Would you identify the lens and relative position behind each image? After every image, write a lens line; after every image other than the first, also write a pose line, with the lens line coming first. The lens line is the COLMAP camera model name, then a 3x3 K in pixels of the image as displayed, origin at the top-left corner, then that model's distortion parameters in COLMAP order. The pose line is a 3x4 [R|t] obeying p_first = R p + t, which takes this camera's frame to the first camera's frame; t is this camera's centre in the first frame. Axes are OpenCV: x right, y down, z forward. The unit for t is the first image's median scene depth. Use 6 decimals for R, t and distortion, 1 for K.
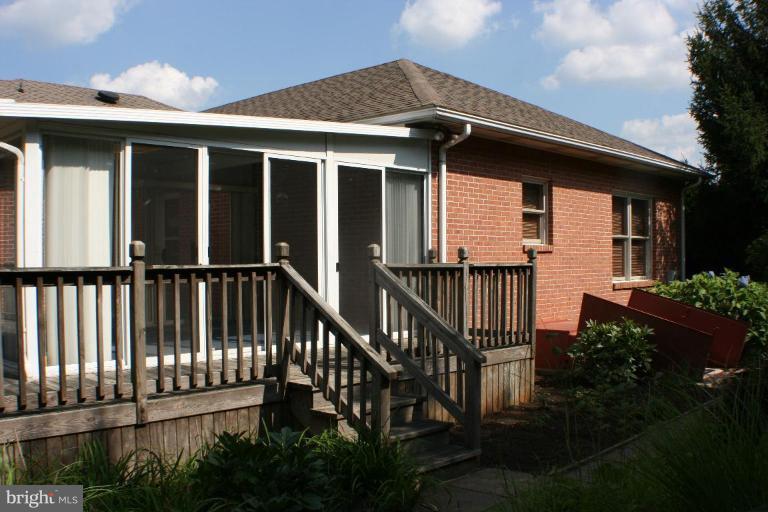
lens RADIAL K [[763.9, 0, 384.4], [0, 763.9, 257.6], [0, 0, 1]] dist [-0.195947, 0.000000]
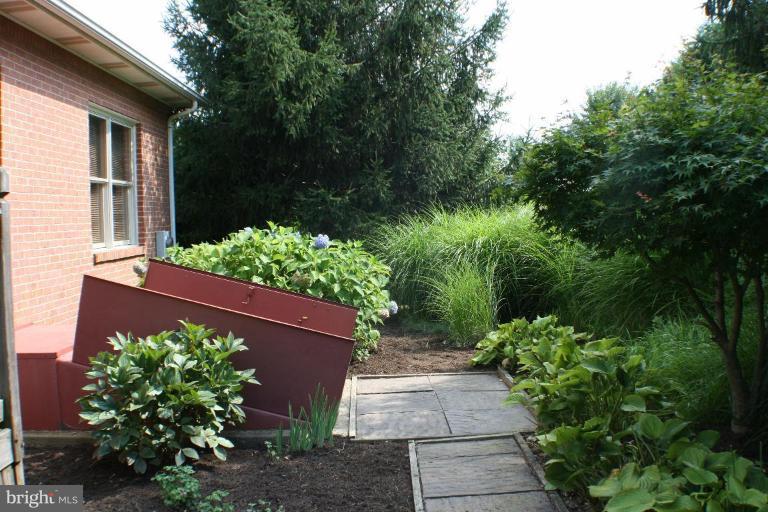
lens RADIAL K [[763.9, 0, 383.6], [0, 763.9, 256.3], [0, 0, 1]] dist [-0.195947, 0.000000]
pose [[0.723486, -0.056742, 0.688003, 0.067154], [0.028267, 0.998215, 0.052602, 0.013205], [-0.689760, -0.018609, 0.723799, 0.465016]]
